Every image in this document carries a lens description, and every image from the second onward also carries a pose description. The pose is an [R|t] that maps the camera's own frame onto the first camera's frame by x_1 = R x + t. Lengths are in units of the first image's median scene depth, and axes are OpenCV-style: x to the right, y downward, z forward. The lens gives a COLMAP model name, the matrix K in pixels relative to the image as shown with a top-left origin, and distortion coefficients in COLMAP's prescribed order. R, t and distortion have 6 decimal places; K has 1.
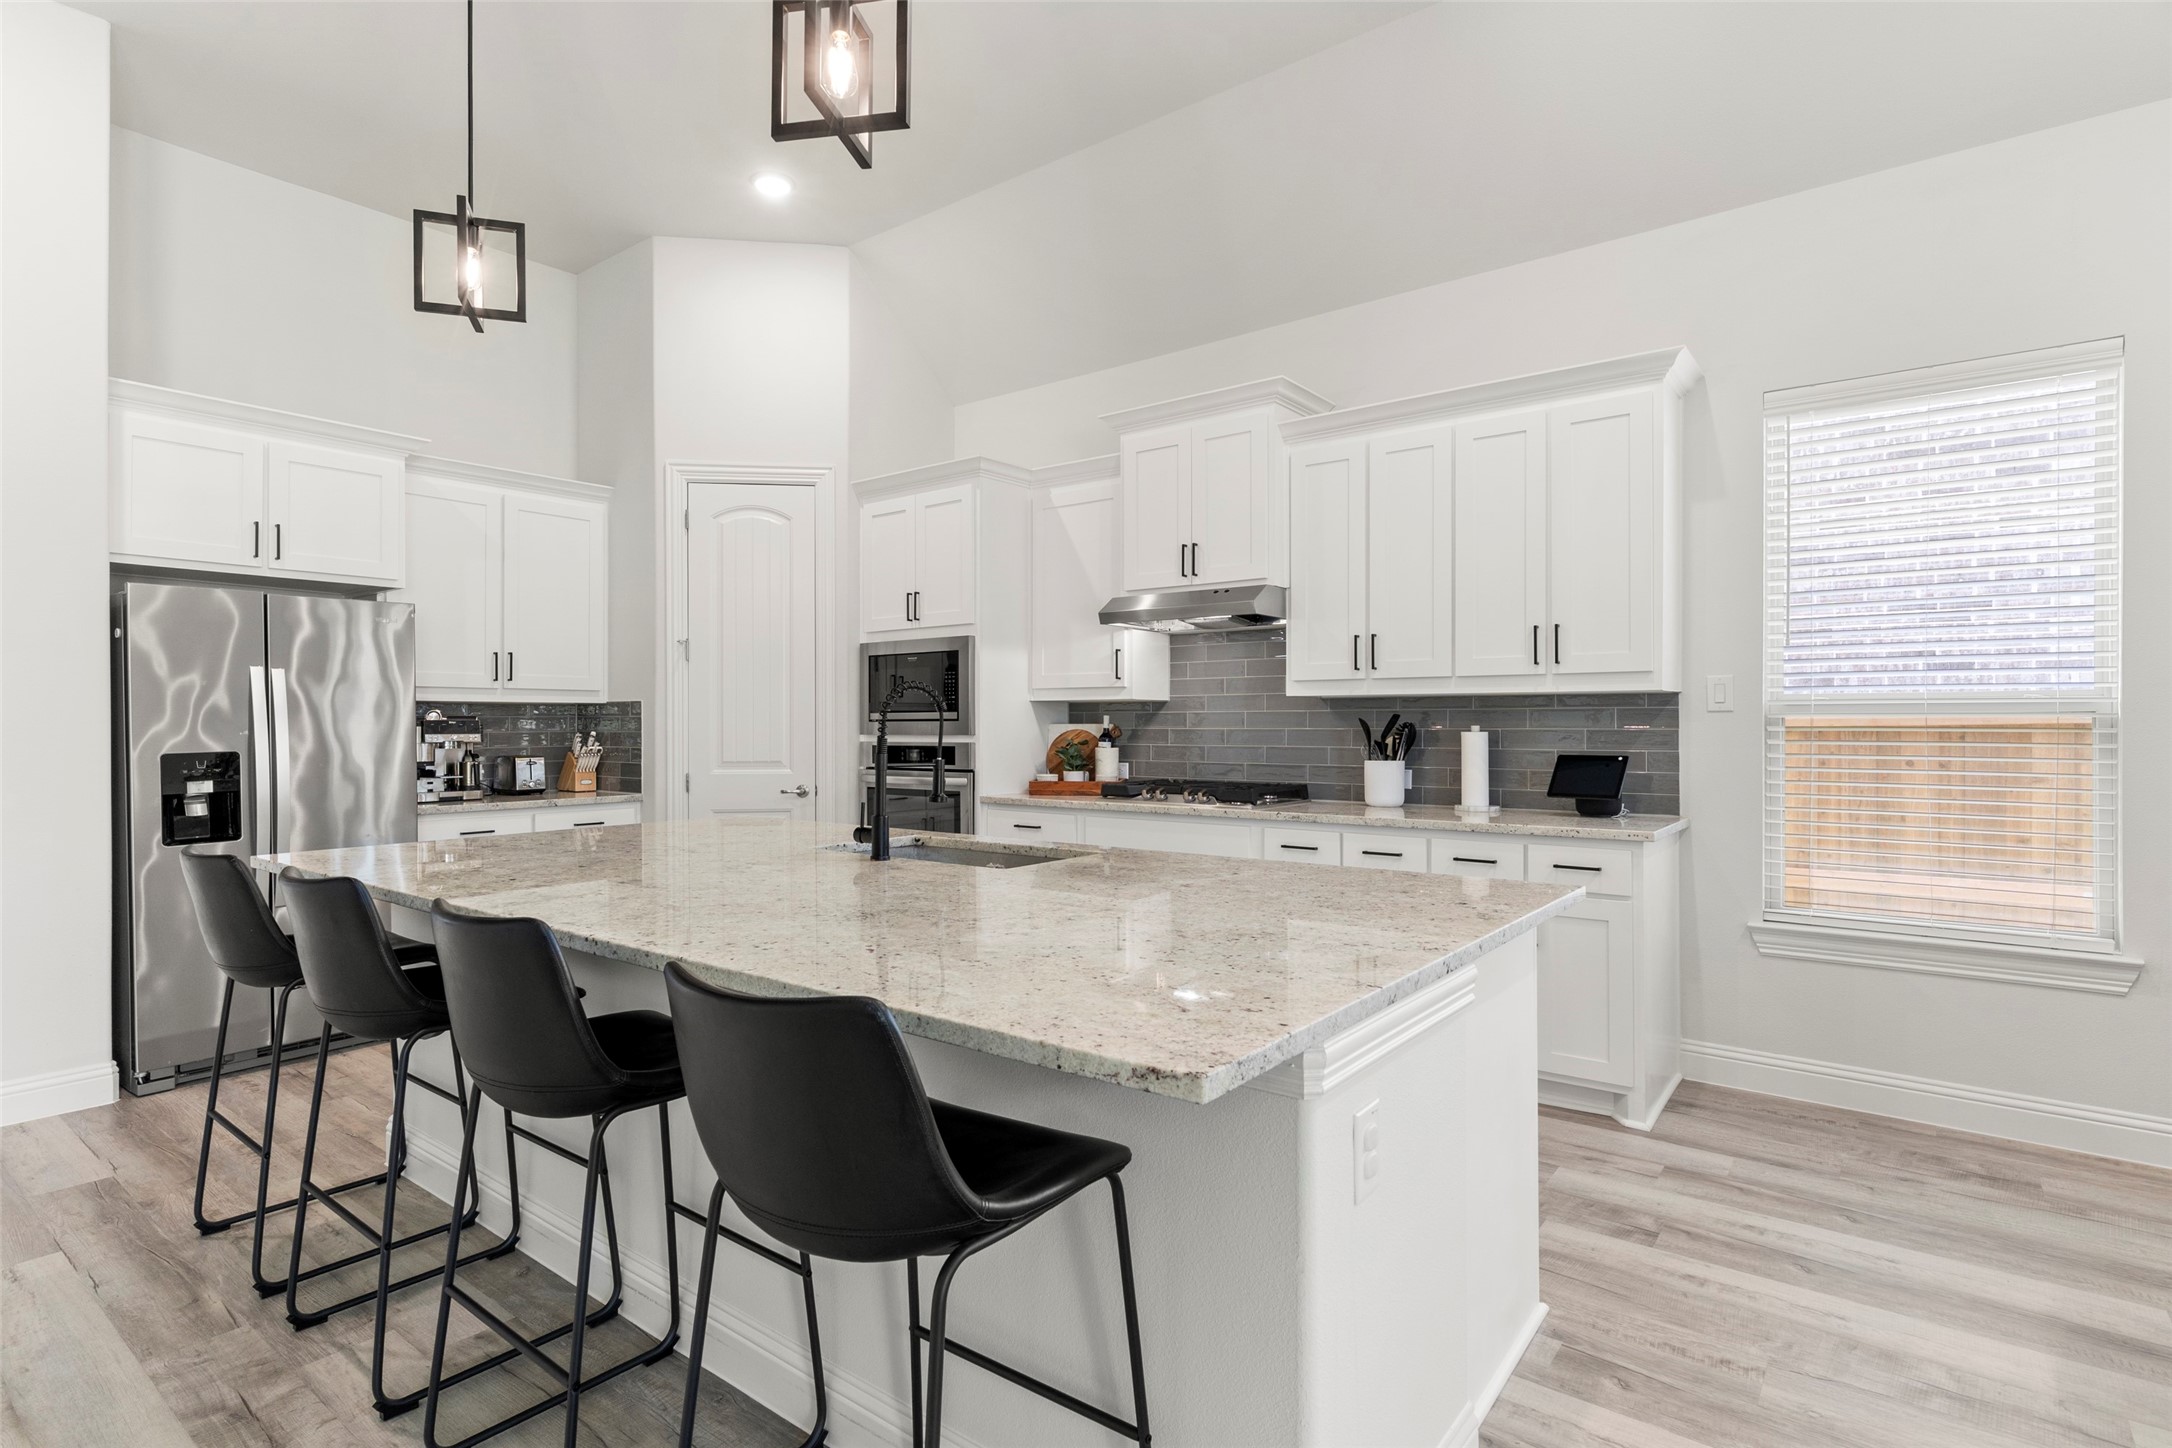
lens RADIAL K [[1066.7, 0, 1074.1], [0, 1066.7, 737.6], [0, 0, 1]] dist [-0.006925, 0.002151]
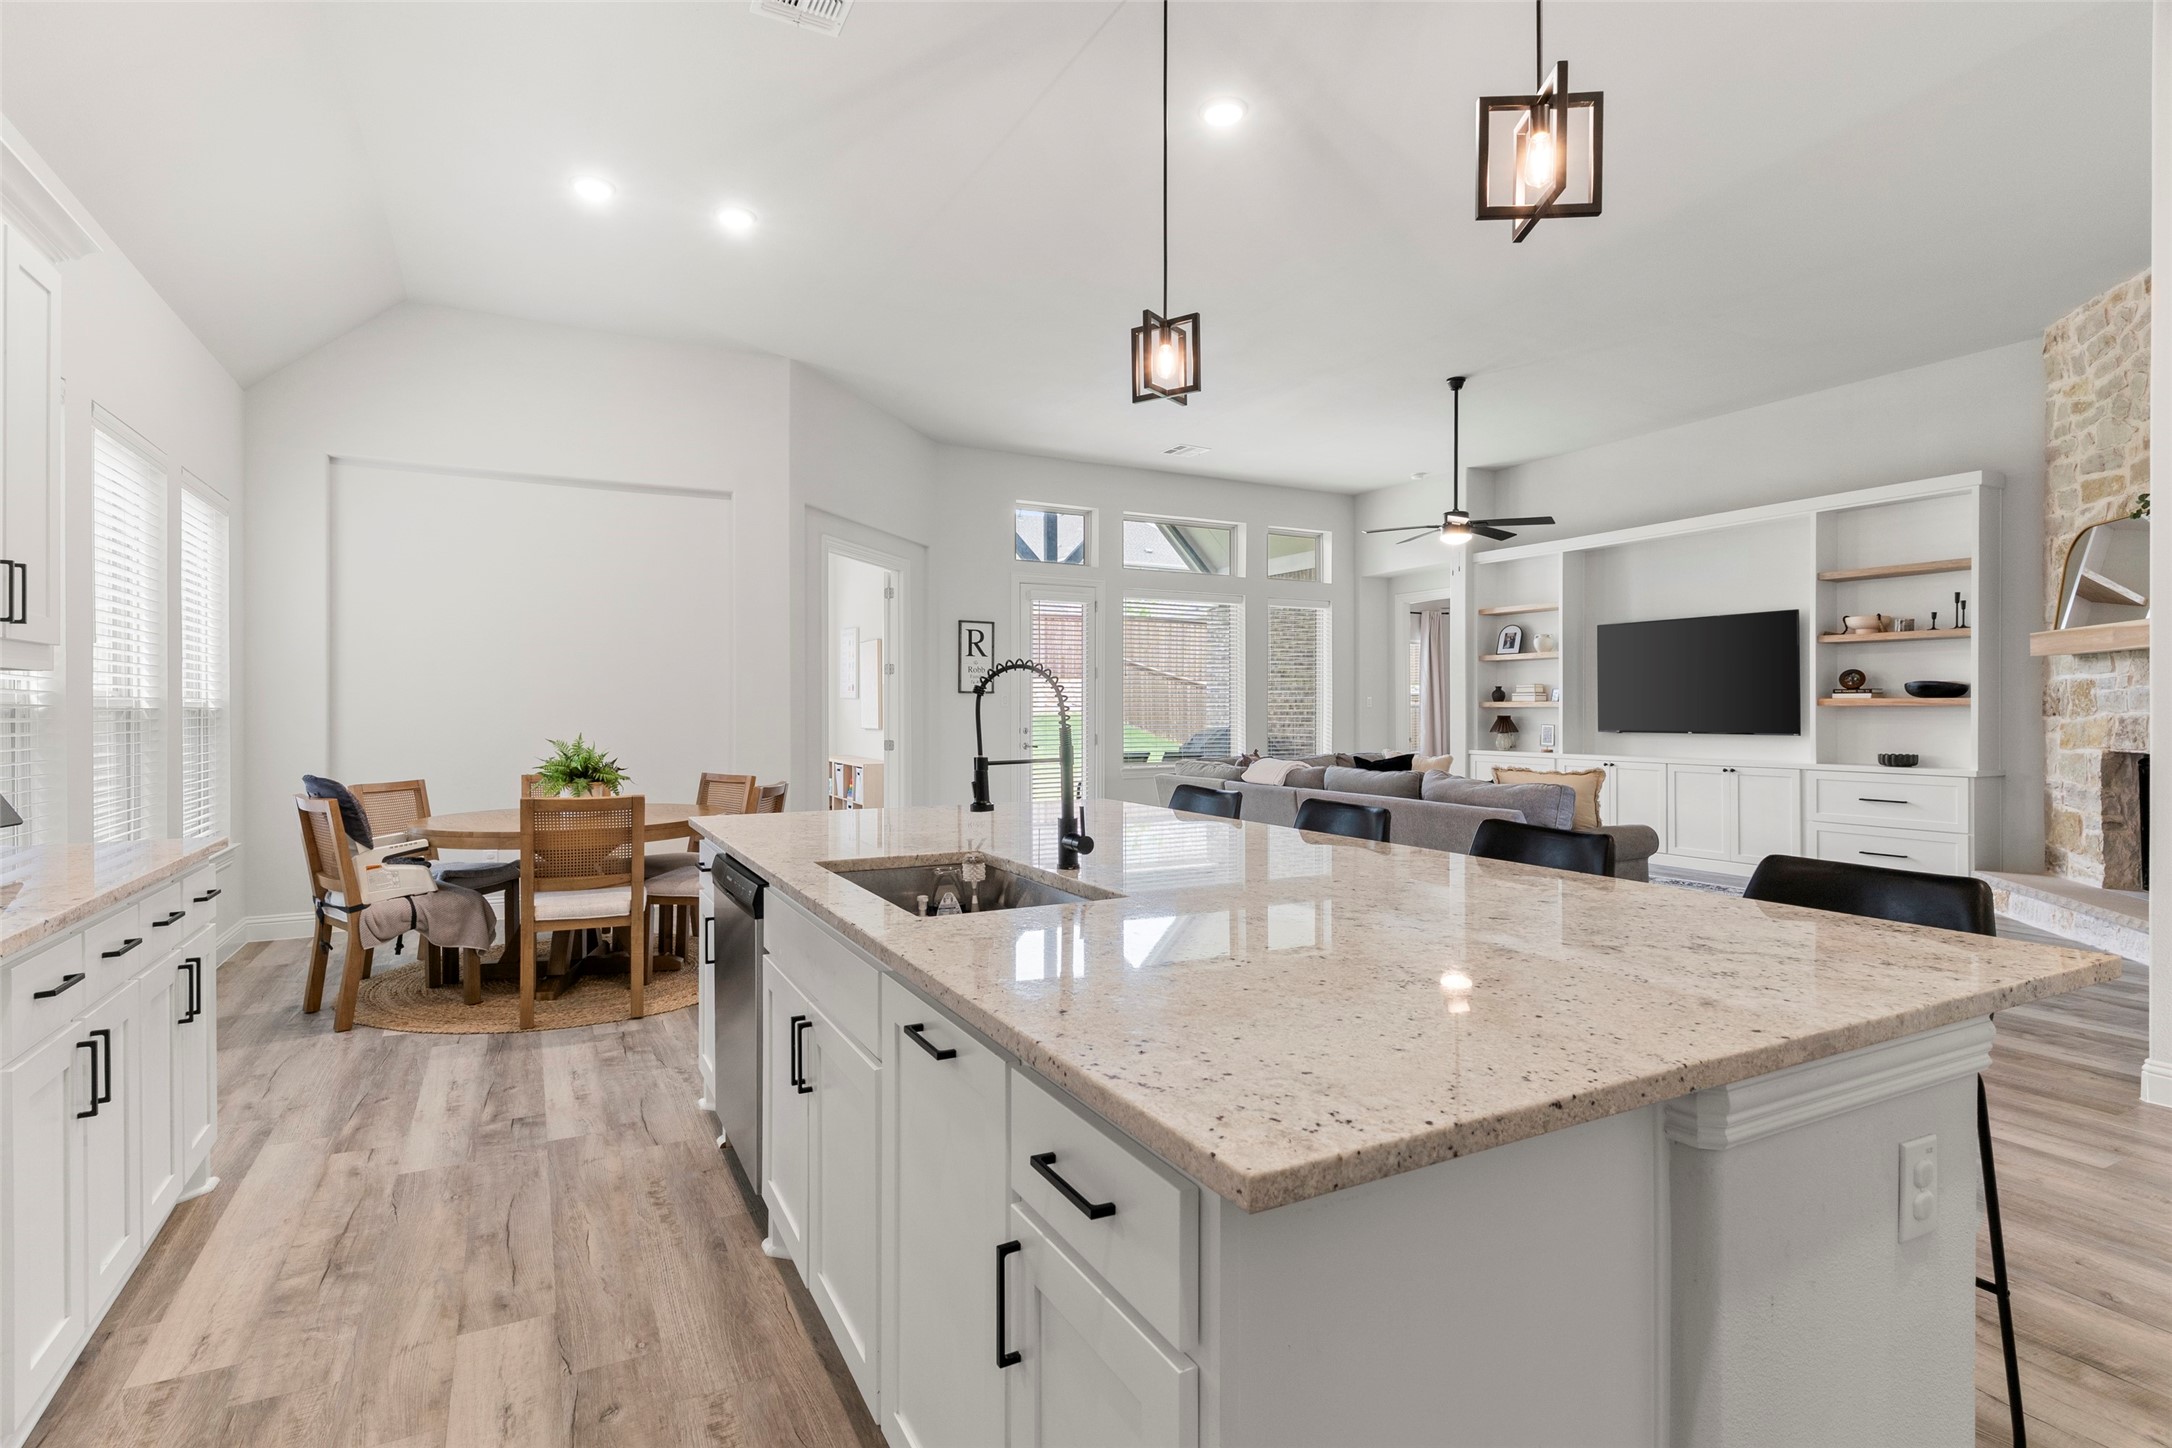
lens RADIAL K [[1035.9, 0, 1055.4], [0, 1035.9, 710.0], [0, 0, 1]] dist [-0.003051, -0.000556]
pose [[-0.903333, 0.001128, 0.428939, -0.333525], [0.008857, 0.999832, 0.016021, -0.016274], [-0.428849, 0.018272, -0.903191, 1.113521]]
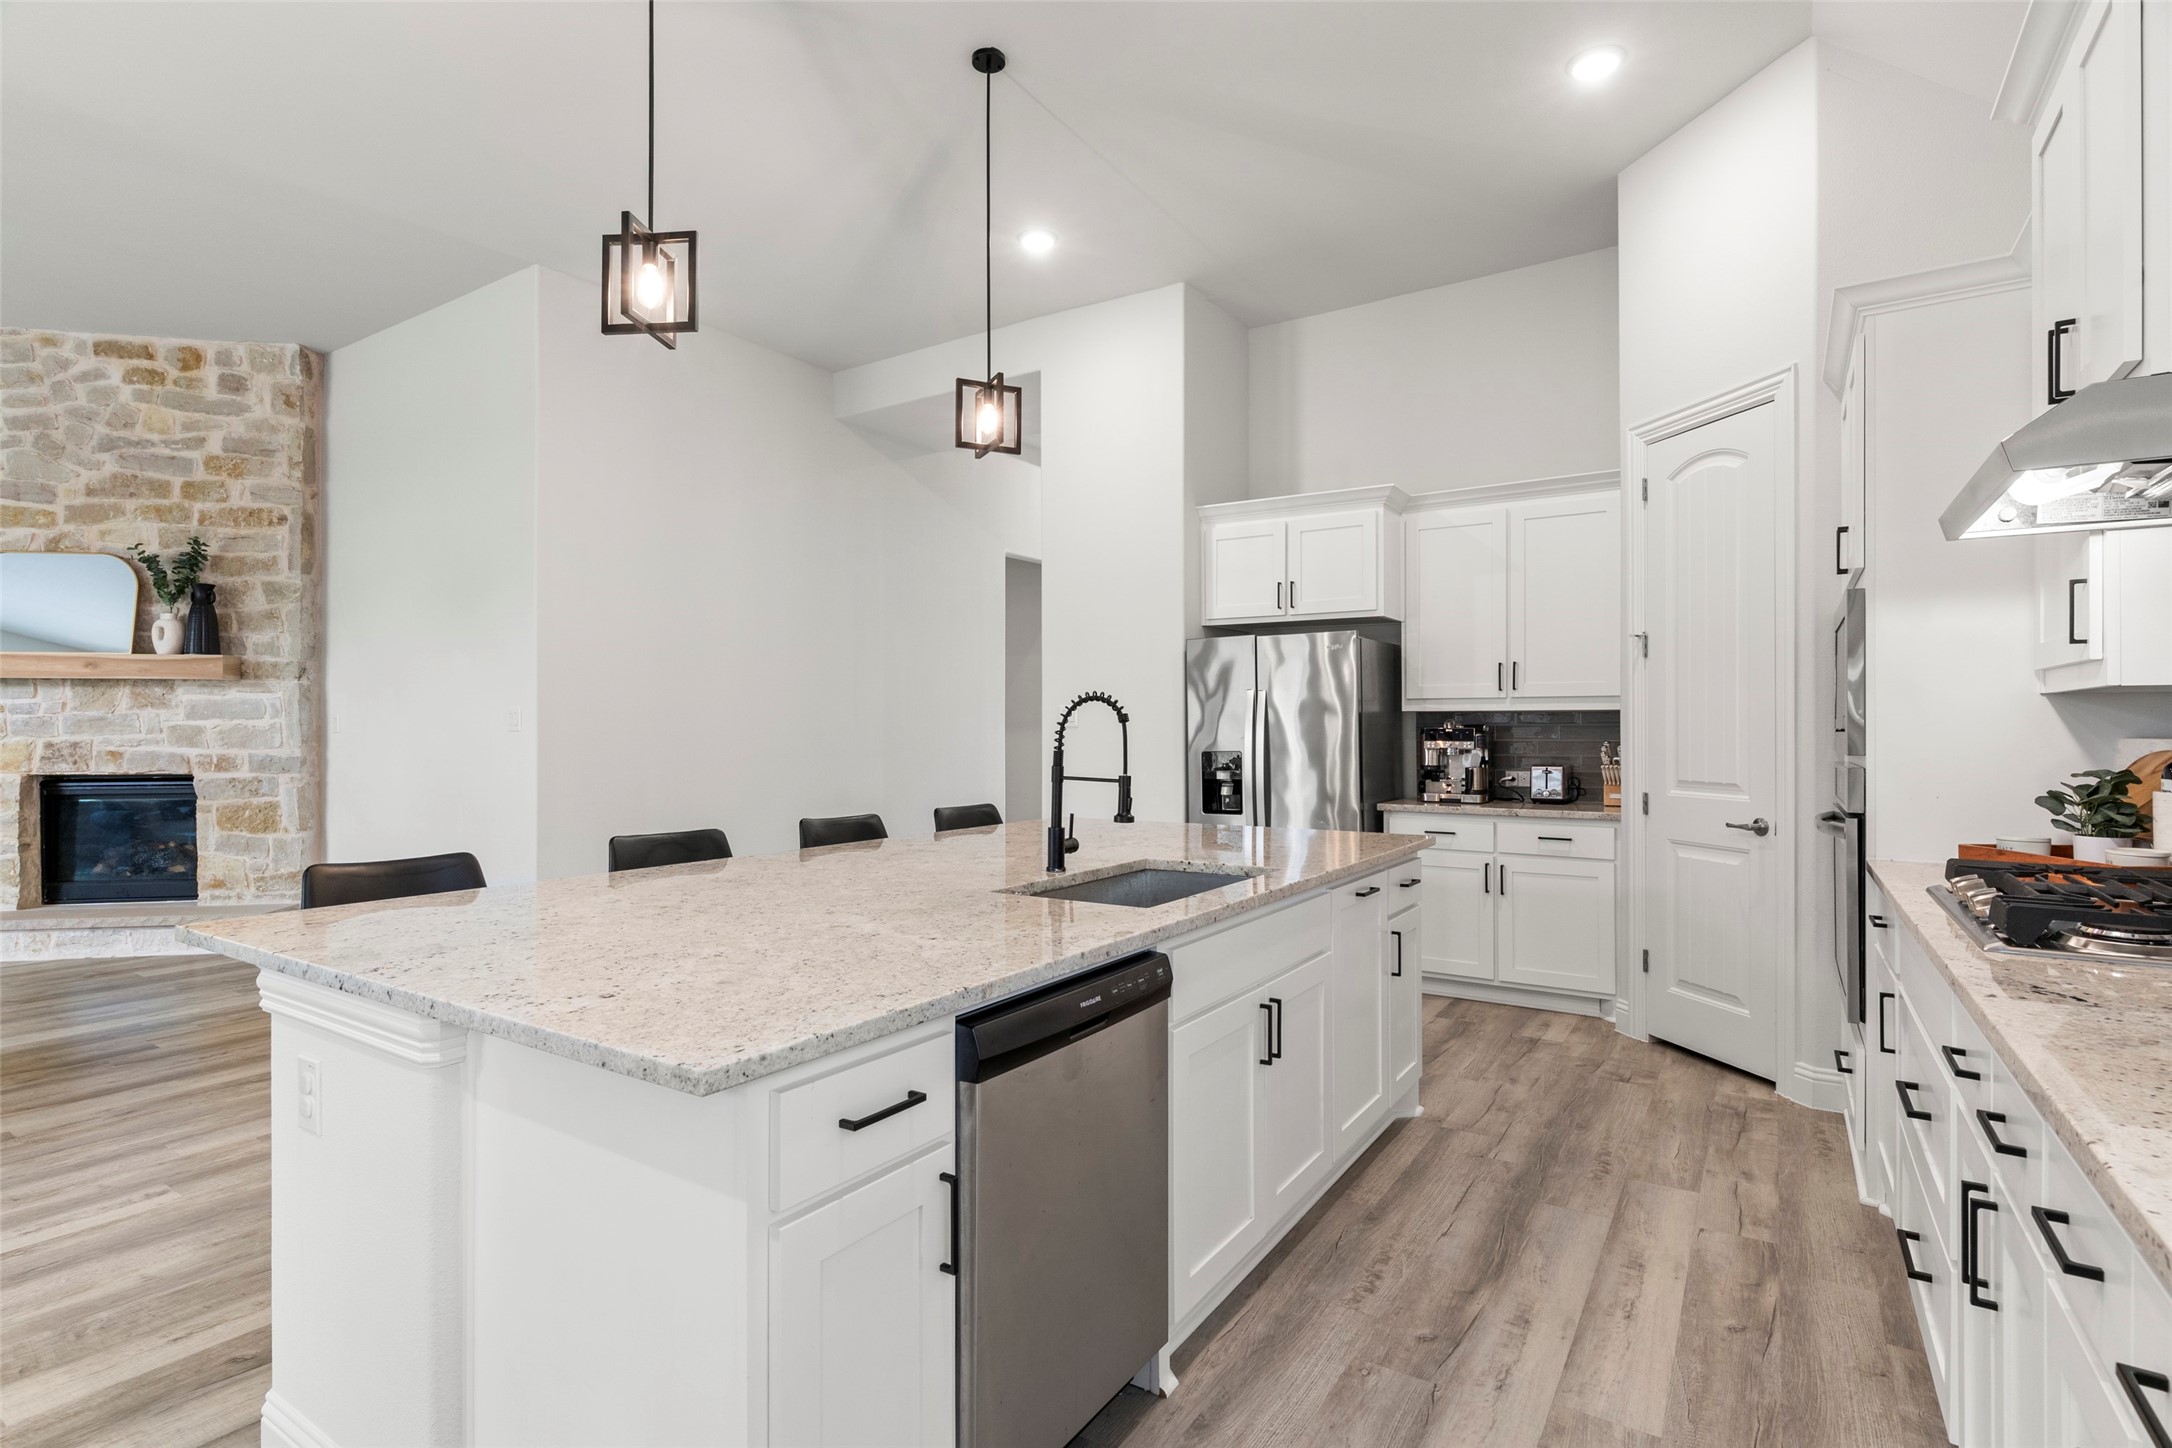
lens RADIAL K [[1066.7, 0, 1066.2], [0, 1066.7, 721.8], [0, 0, 1]] dist [-0.006925, 0.002151]
pose [[0.068854, -0.004164, -0.997618, 0.526912], [-0.014734, 0.999878, -0.005190, -0.013097], [0.997518, 0.015056, 0.068785, 0.593433]]
